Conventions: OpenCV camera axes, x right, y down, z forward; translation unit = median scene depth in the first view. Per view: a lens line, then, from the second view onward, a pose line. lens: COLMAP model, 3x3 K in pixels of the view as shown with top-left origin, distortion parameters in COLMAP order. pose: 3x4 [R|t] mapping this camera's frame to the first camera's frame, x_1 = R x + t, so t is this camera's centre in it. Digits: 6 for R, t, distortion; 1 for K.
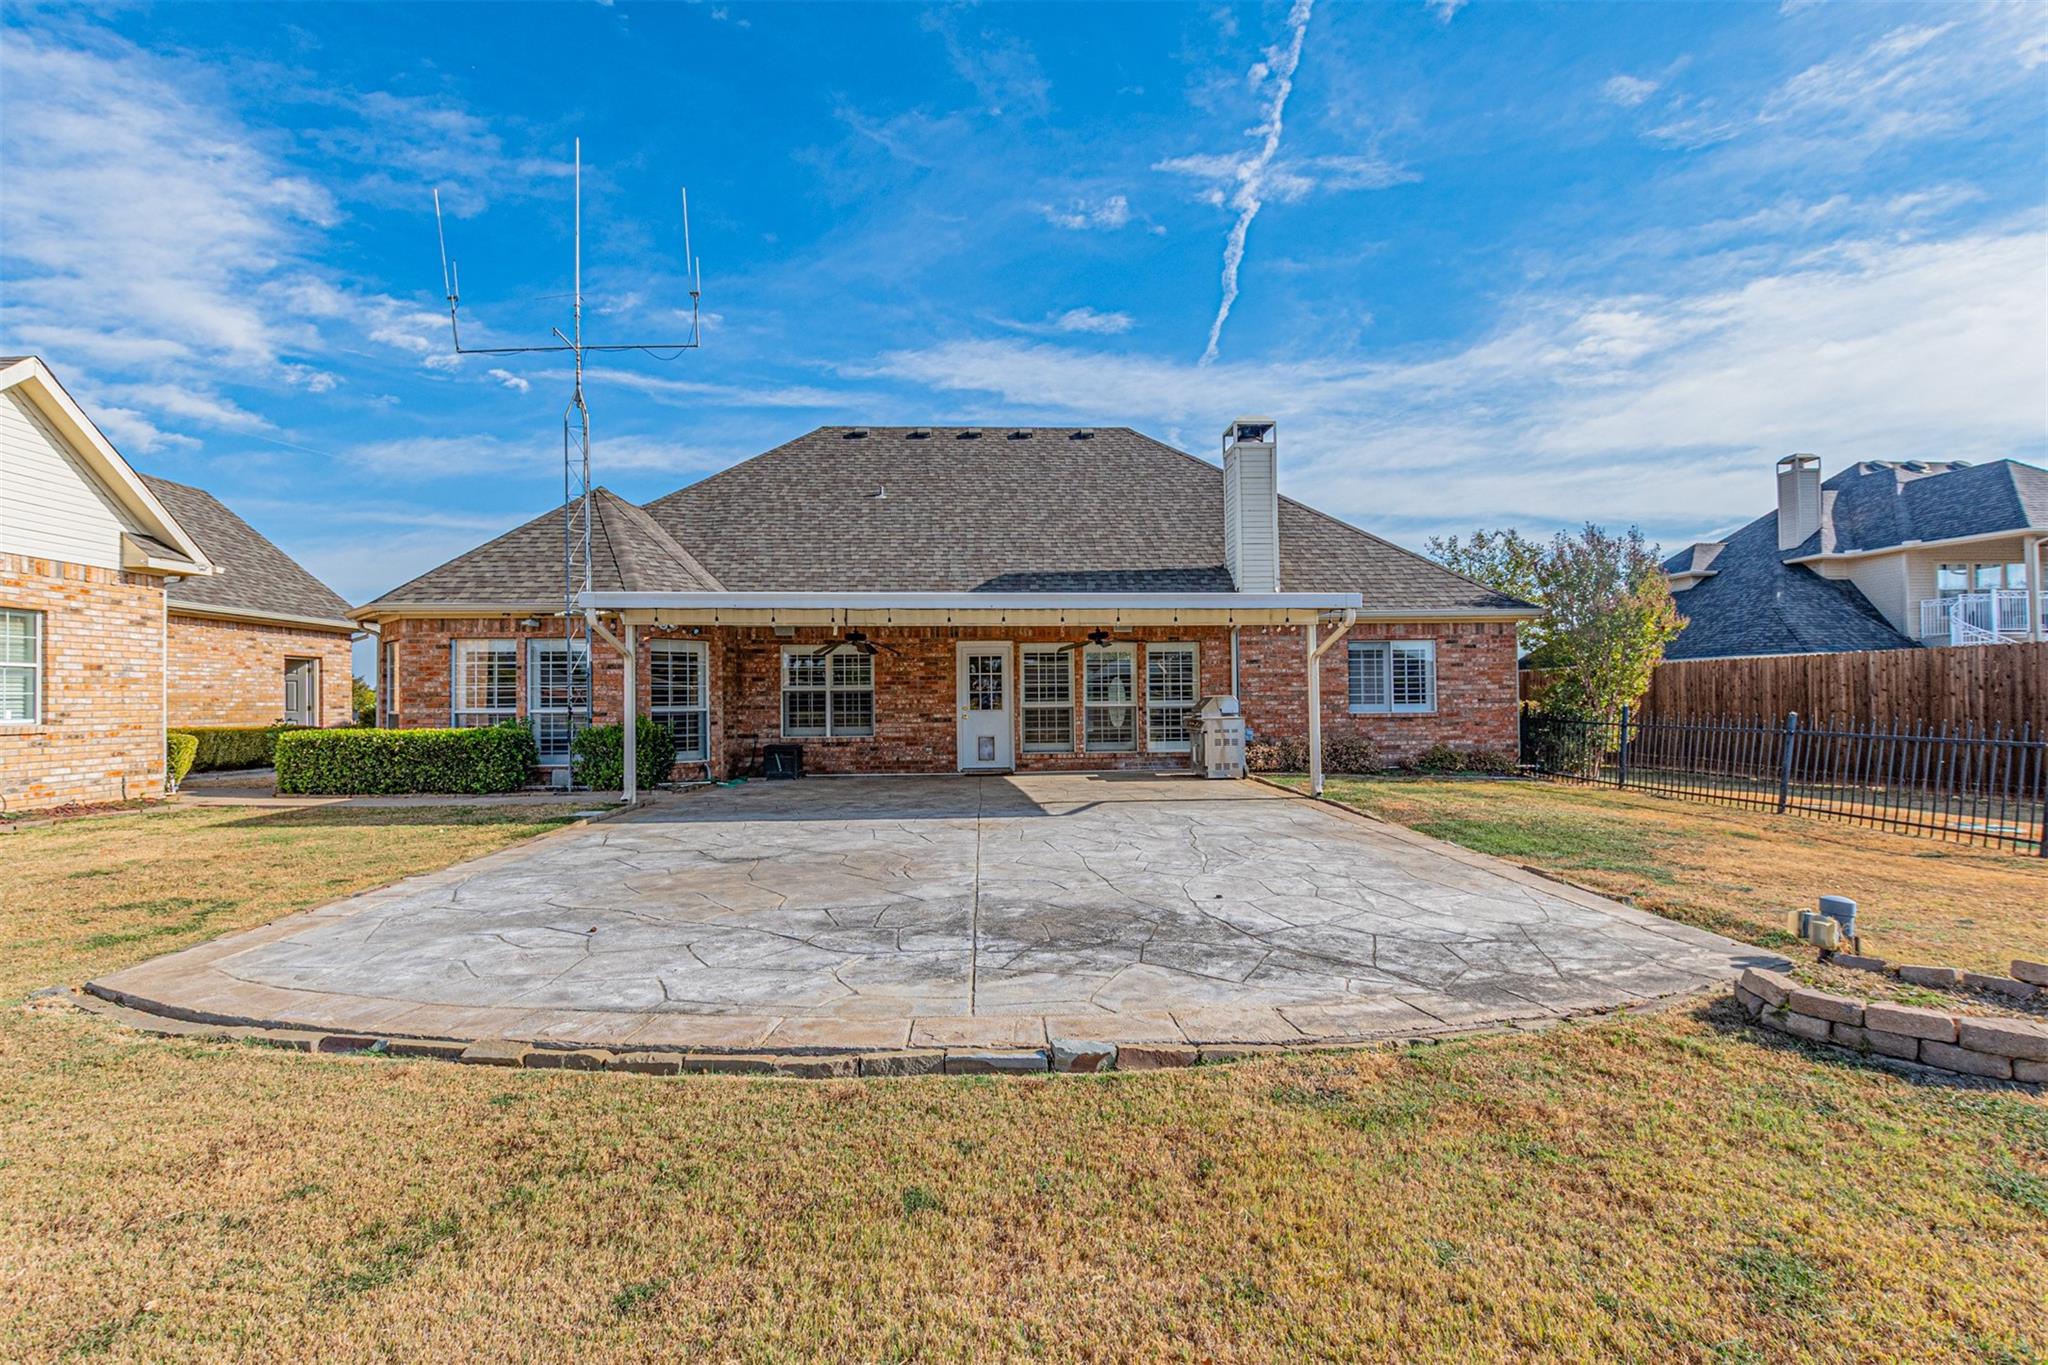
lens RADIAL K [[894.2, 0, 1023.5], [0, 894.2, 683.5], [0, 0, 1]] dist [0.004069, -0.002566]
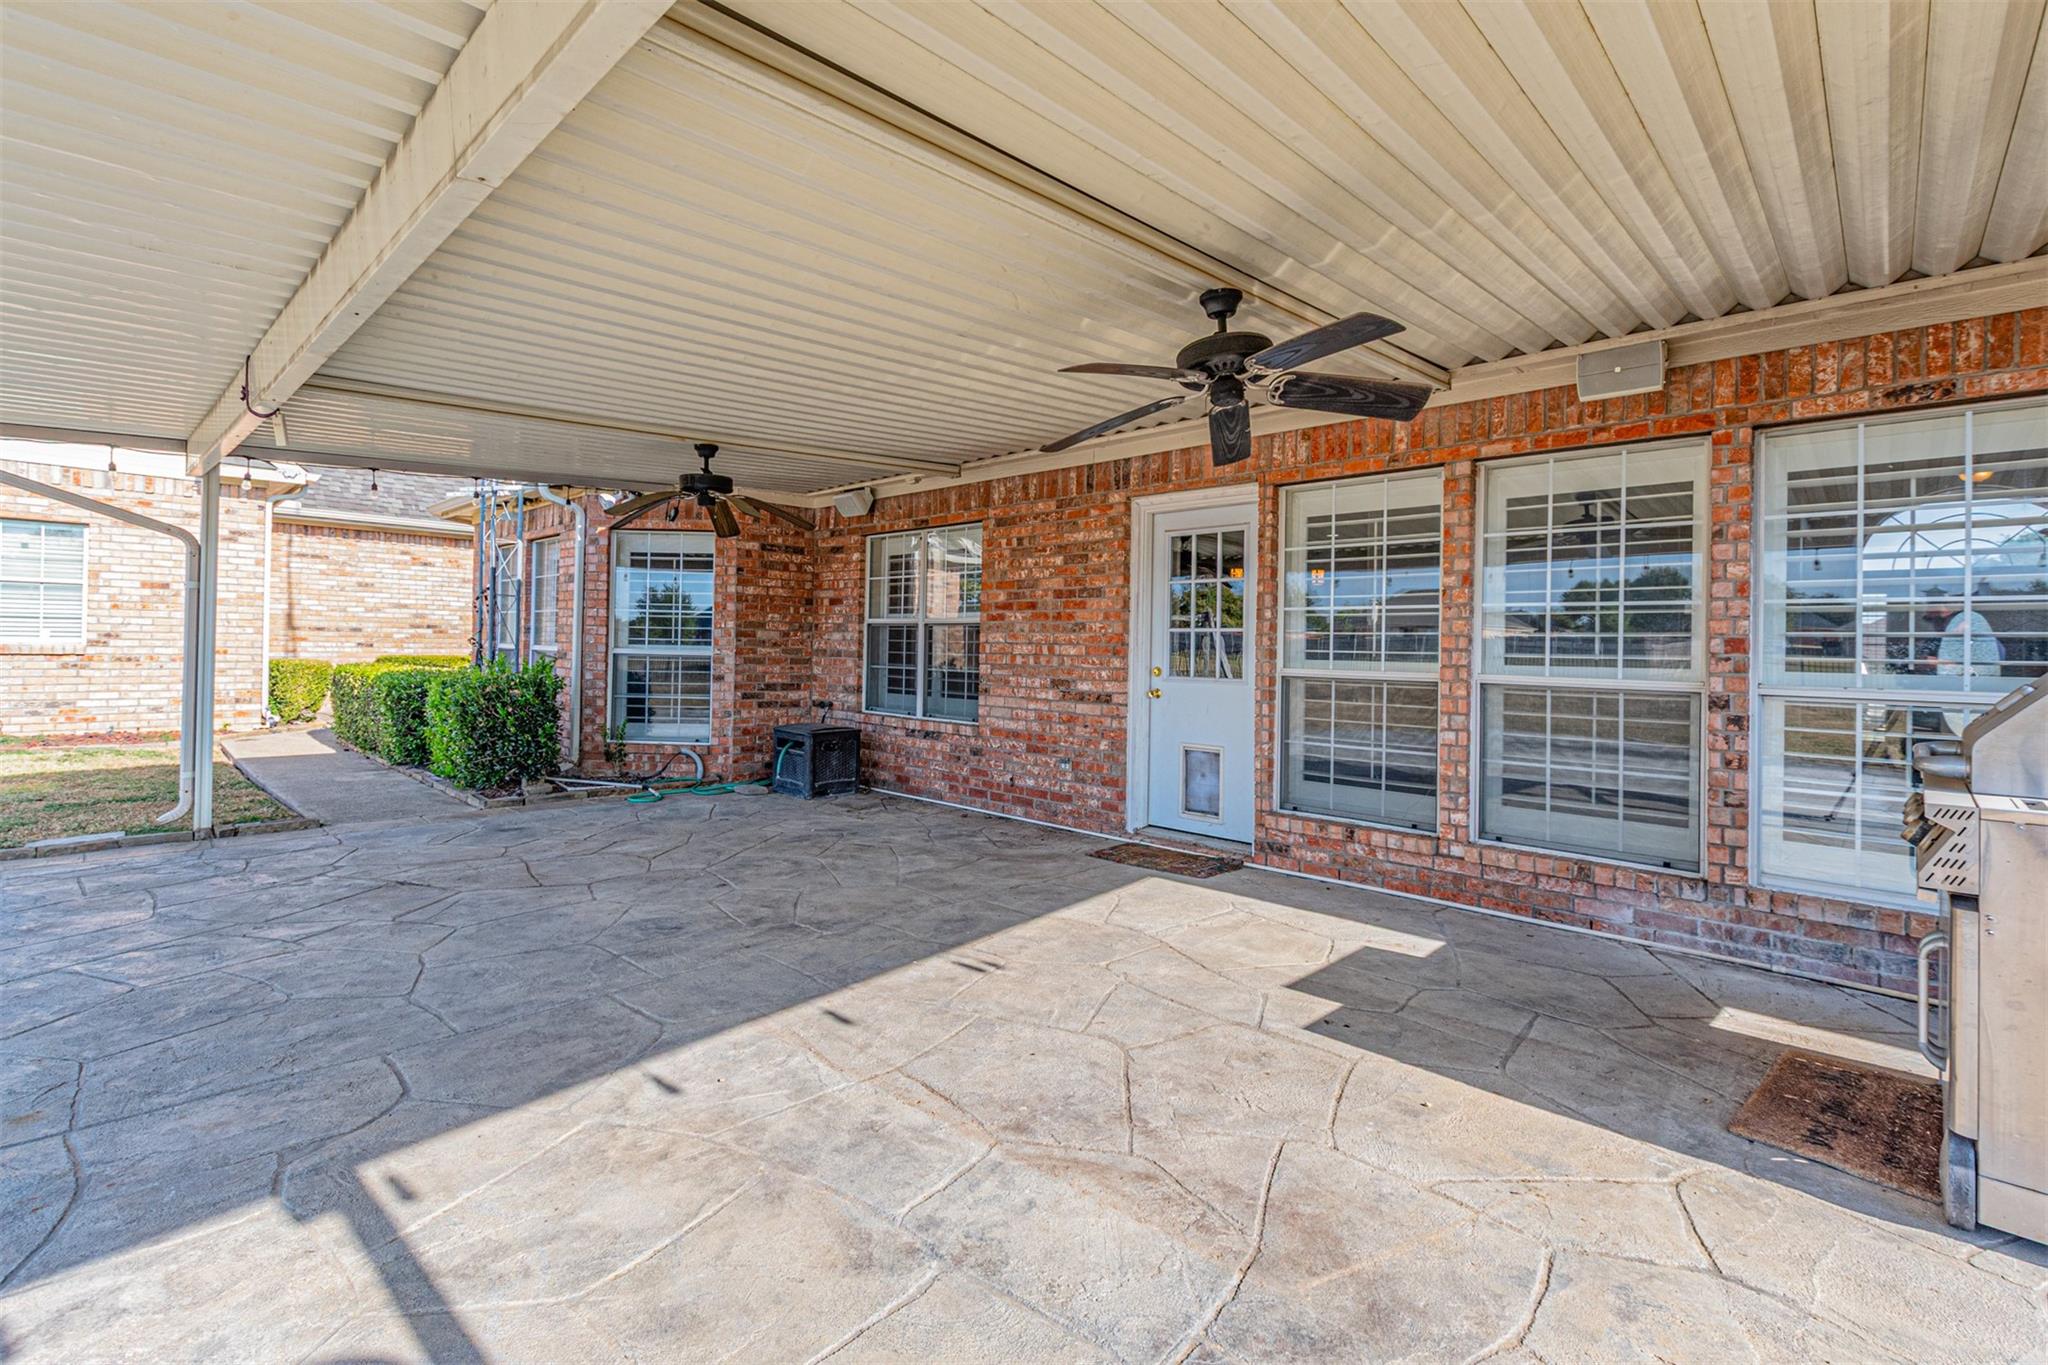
lens RADIAL K [[894.2, 0, 1034.7], [0, 894.2, 637.8], [0, 0, 1]] dist [0.004069, -0.002566]
pose [[0.689330, 0.016177, -0.724267, 0.184211], [-0.013288, 0.999865, 0.009686, 0.010560], [0.724325, 0.002947, 0.689452, 0.716698]]
